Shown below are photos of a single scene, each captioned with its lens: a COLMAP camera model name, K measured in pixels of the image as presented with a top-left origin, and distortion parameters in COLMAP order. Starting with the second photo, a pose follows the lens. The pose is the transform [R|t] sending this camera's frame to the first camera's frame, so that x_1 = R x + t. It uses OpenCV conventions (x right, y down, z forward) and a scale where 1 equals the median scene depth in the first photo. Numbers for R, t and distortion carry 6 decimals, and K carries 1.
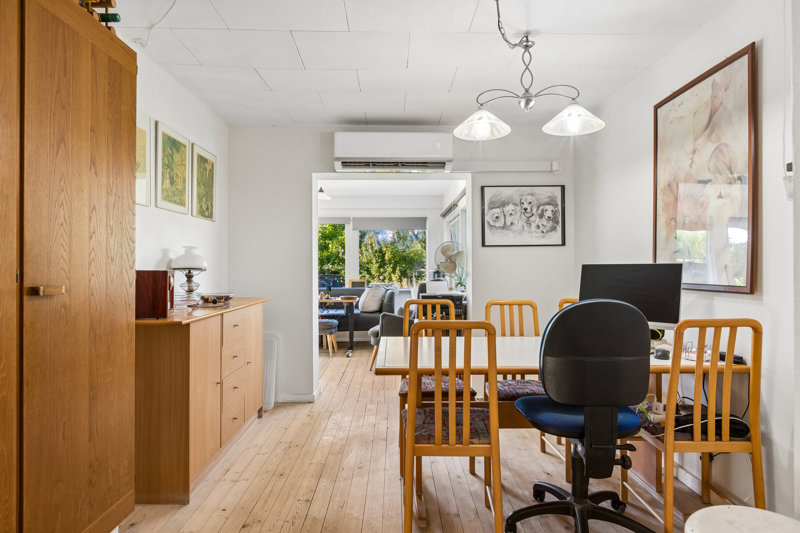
lens RADIAL K [[456.6, 0, 400.0], [0, 456.6, 266.5], [0, 0, 1]] dist [-0.003923, -0.000868]
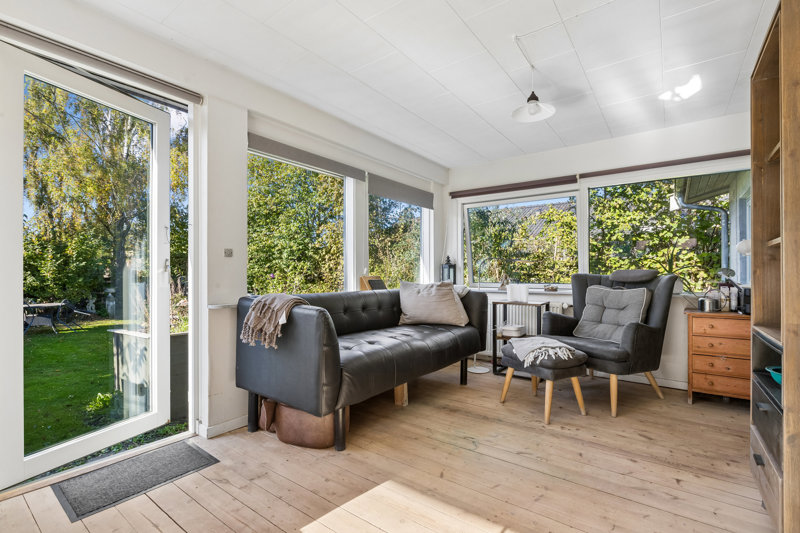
lens RADIAL K [[367.8, 0, 398.1], [0, 367.8, 268.8], [0, 0, 1]] dist [-0.002860, 0.000286]
pose [[0.598053, 0.003045, 0.801451, -1.259889], [-0.003694, 0.999993, -0.001043, 0.052605], [-0.801448, -0.002337, 0.598060, 1.807684]]
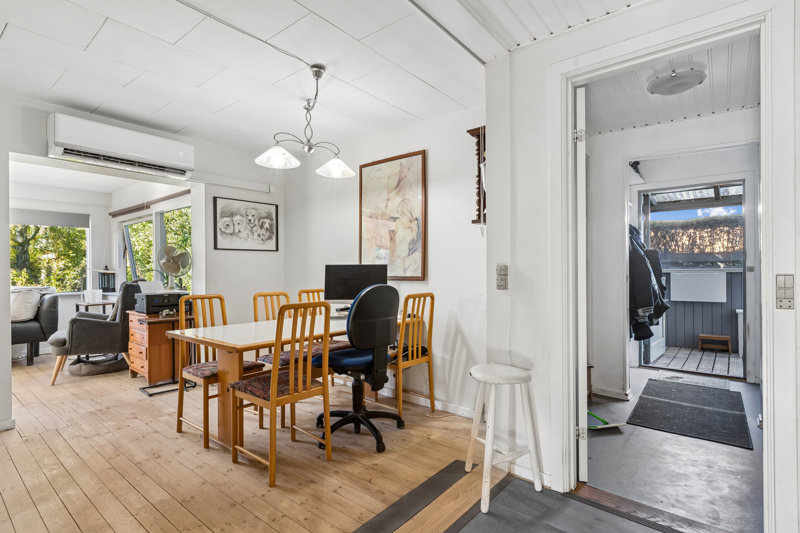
lens RADIAL K [[404.4, 0, 401.0], [0, 404.4, 270.1], [0, 0, 1]] dist [0.000495, -0.000028]
pose [[0.647640, 0.001788, 0.761945, -0.421057], [-0.000853, 0.999998, -0.001622, 0.014097], [-0.761946, 0.000400, 0.647640, -0.021914]]
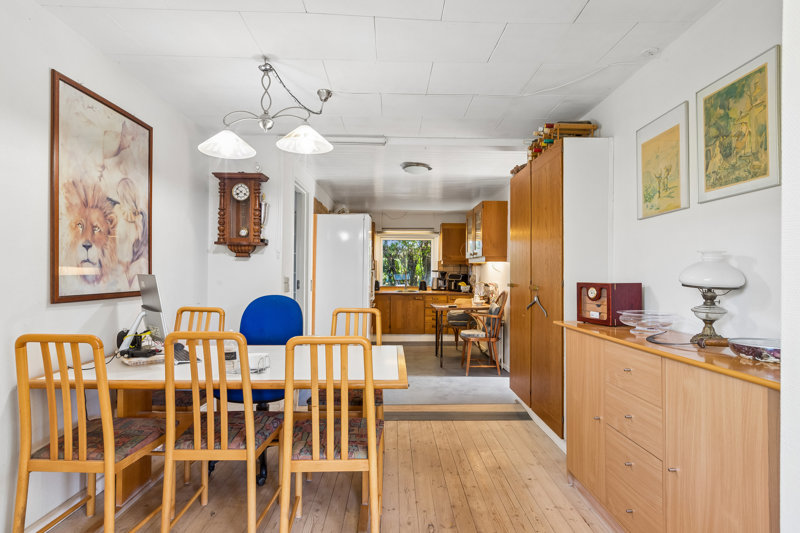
lens RADIAL K [[438.2, 0, 400.0], [0, 438.2, 266.5], [0, 0, 1]] dist [0.000529, 0.000111]
pose [[-0.999988, -0.003234, 0.003736, -0.034598], [-0.003299, 0.999840, -0.017553, -0.007545], [-0.003679, -0.017565, -0.999839, 1.739286]]
